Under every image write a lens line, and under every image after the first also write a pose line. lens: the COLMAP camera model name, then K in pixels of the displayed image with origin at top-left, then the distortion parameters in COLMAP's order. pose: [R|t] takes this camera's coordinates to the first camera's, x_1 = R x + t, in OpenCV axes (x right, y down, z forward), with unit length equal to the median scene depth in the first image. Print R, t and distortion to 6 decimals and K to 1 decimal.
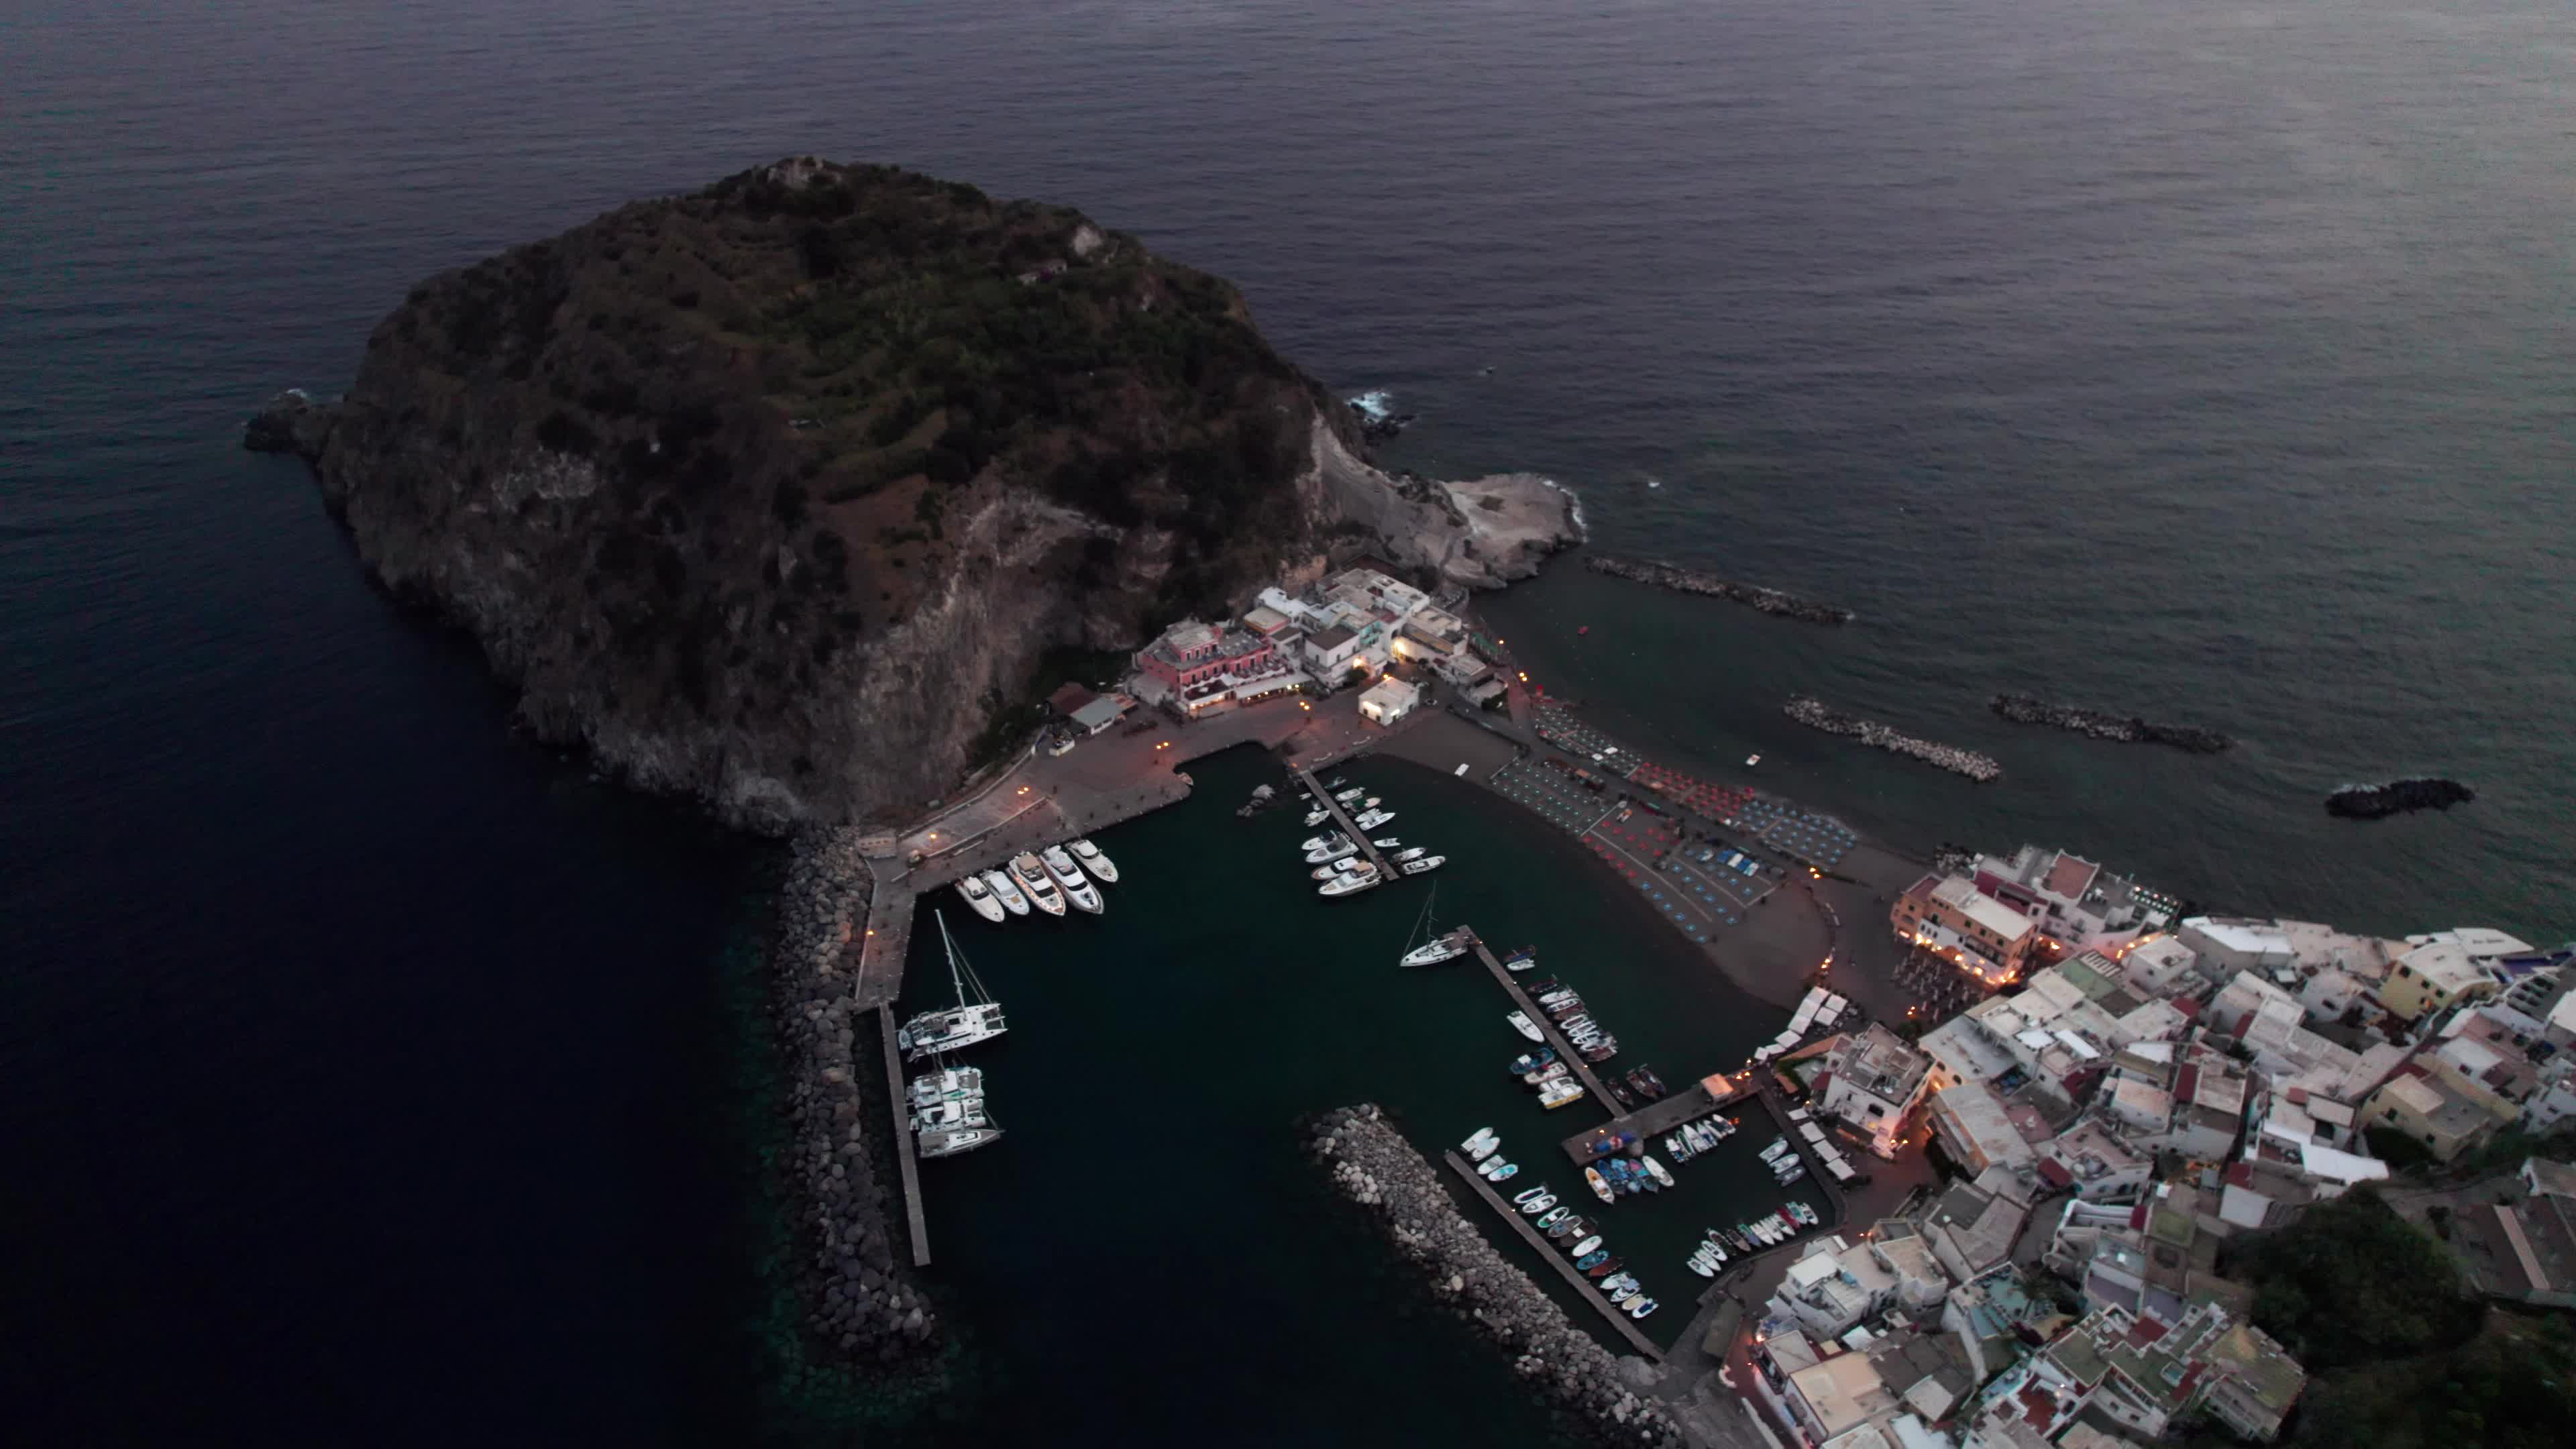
lens RADIAL K [[1654.9, 0, 1285.4], [0, 1654.9, 735.3], [0, 0, 1]] dist [-0.078236, 0.068422]
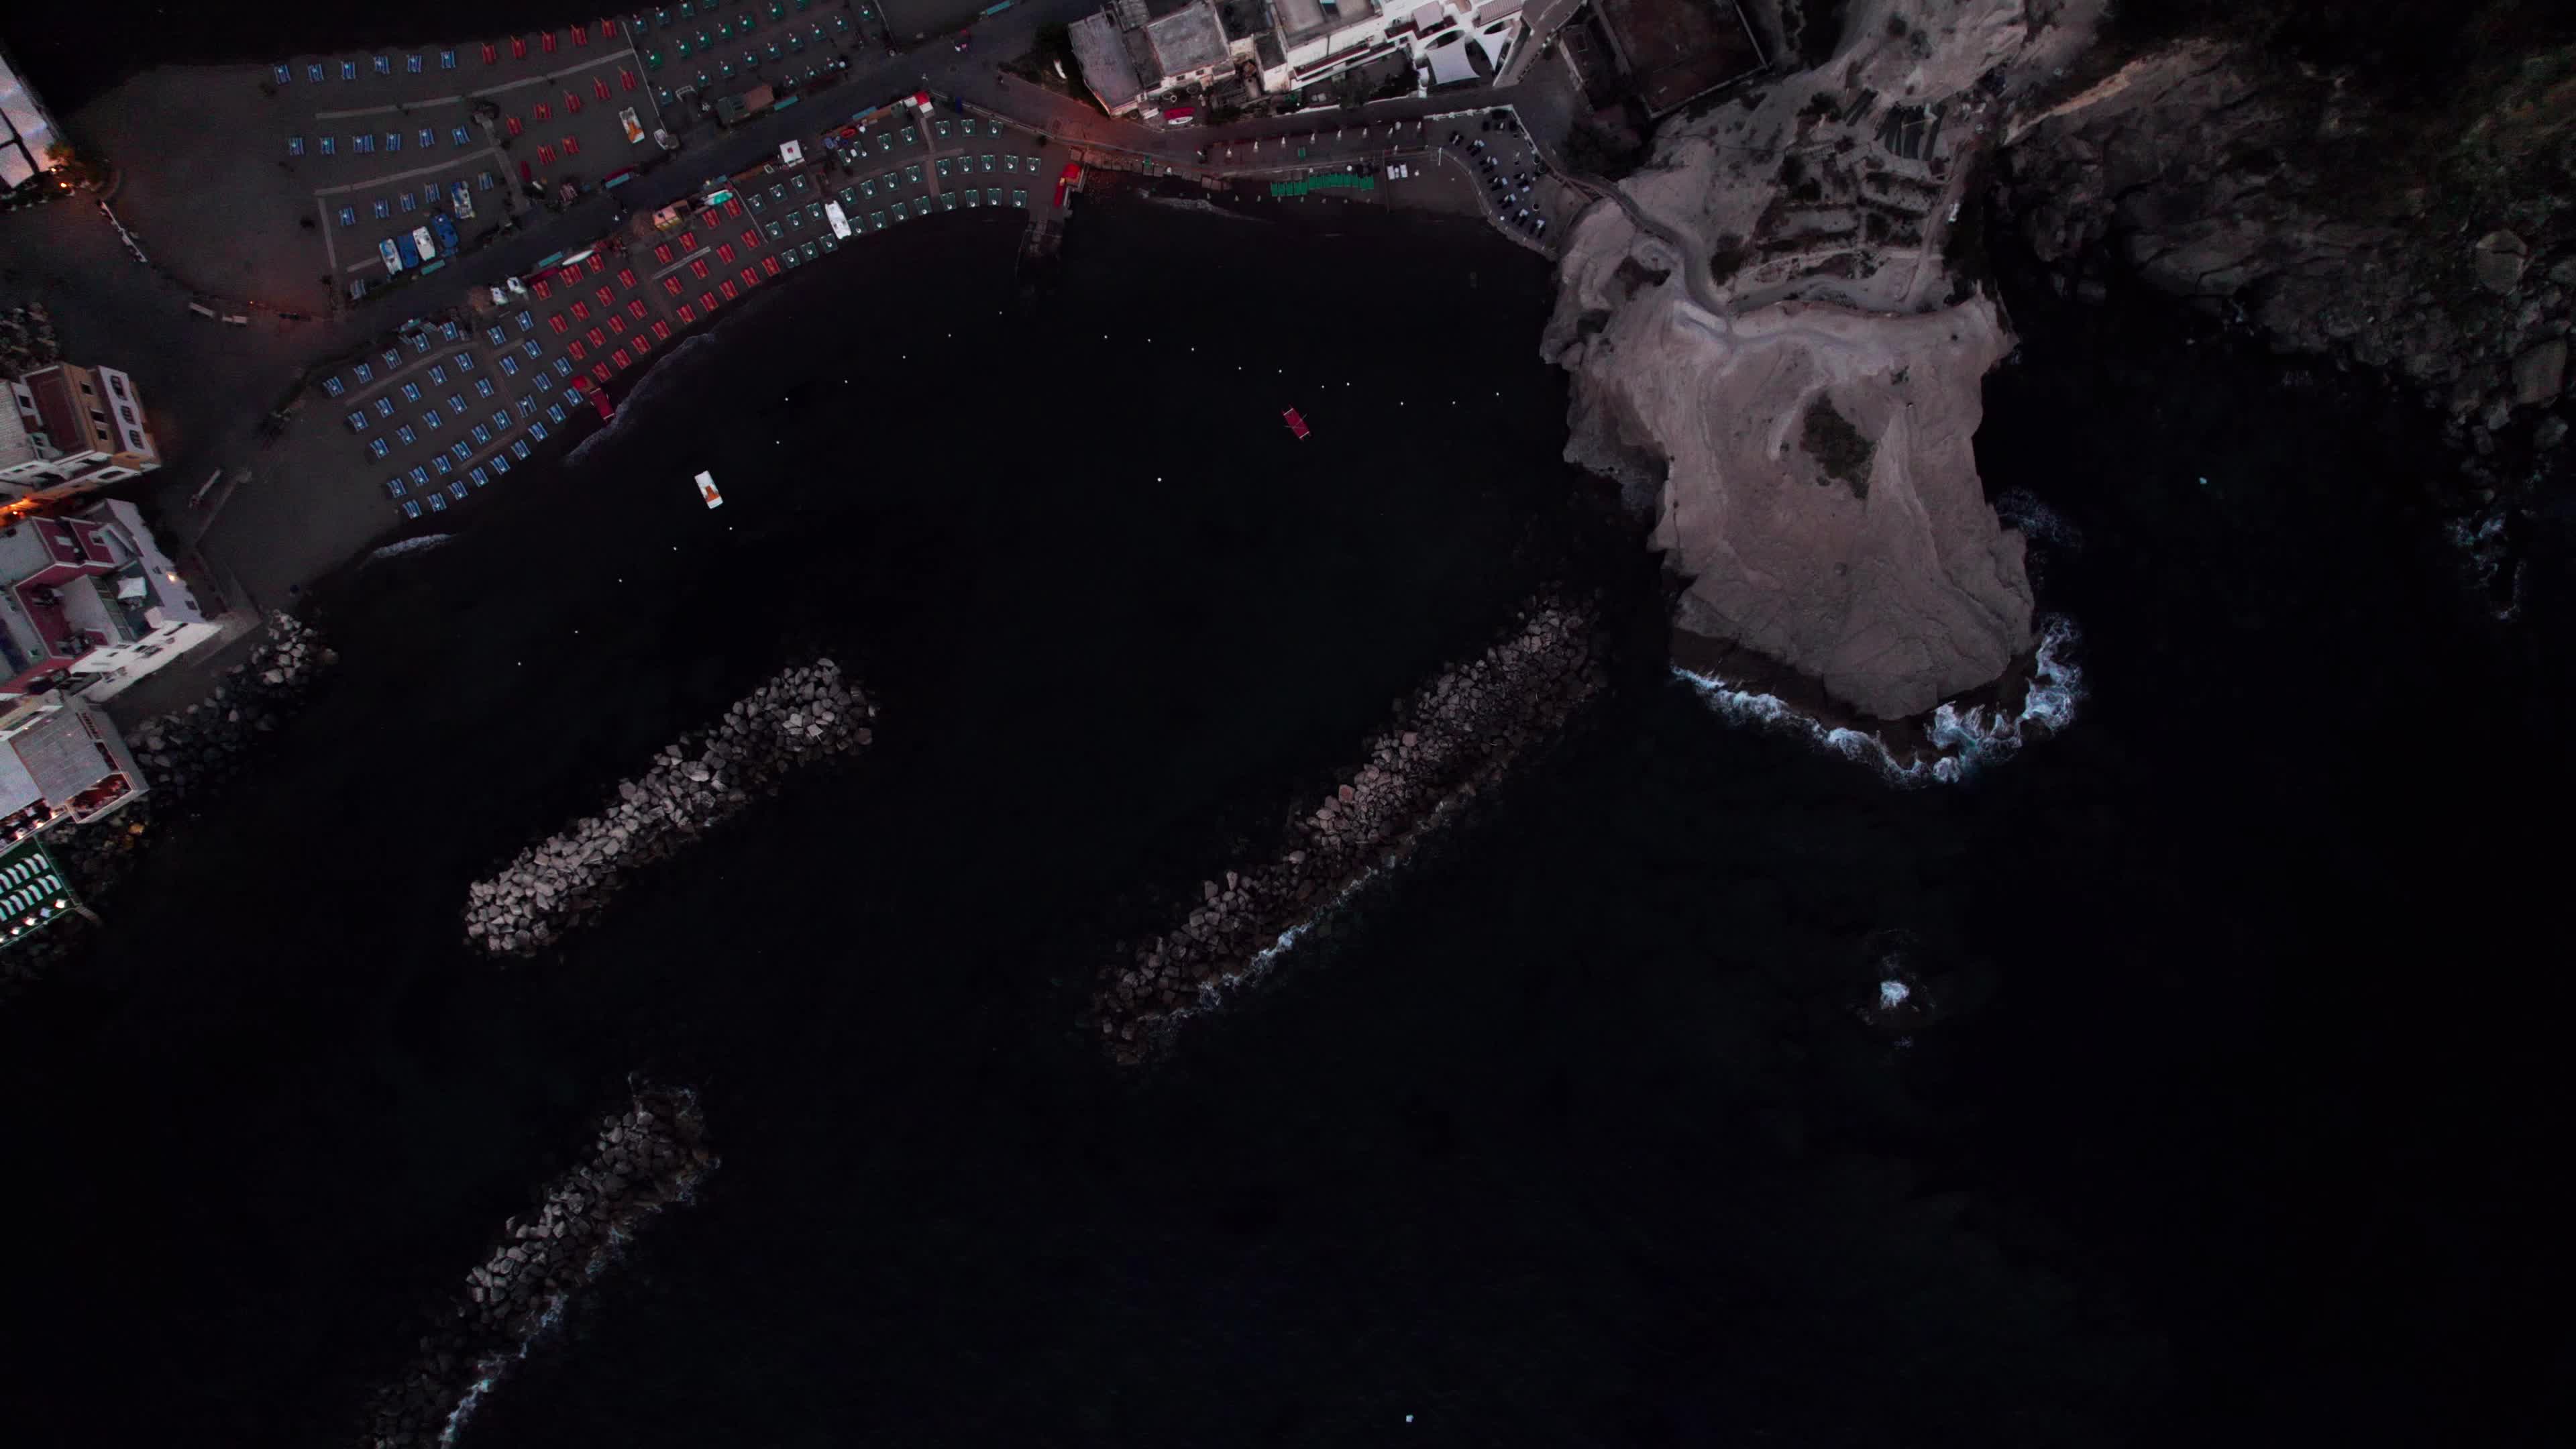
lens RADIAL K [[1654.9, 0, 1285.4], [0, 1654.9, 735.3], [0, 0, 1]] dist [-0.078236, 0.068422]
pose [[-0.381062, 0.924527, 0.006463, 0.294650], [-0.539911, -0.228198, 0.810199, -0.495492], [0.750525, 0.305246, 0.586120, 0.903736]]
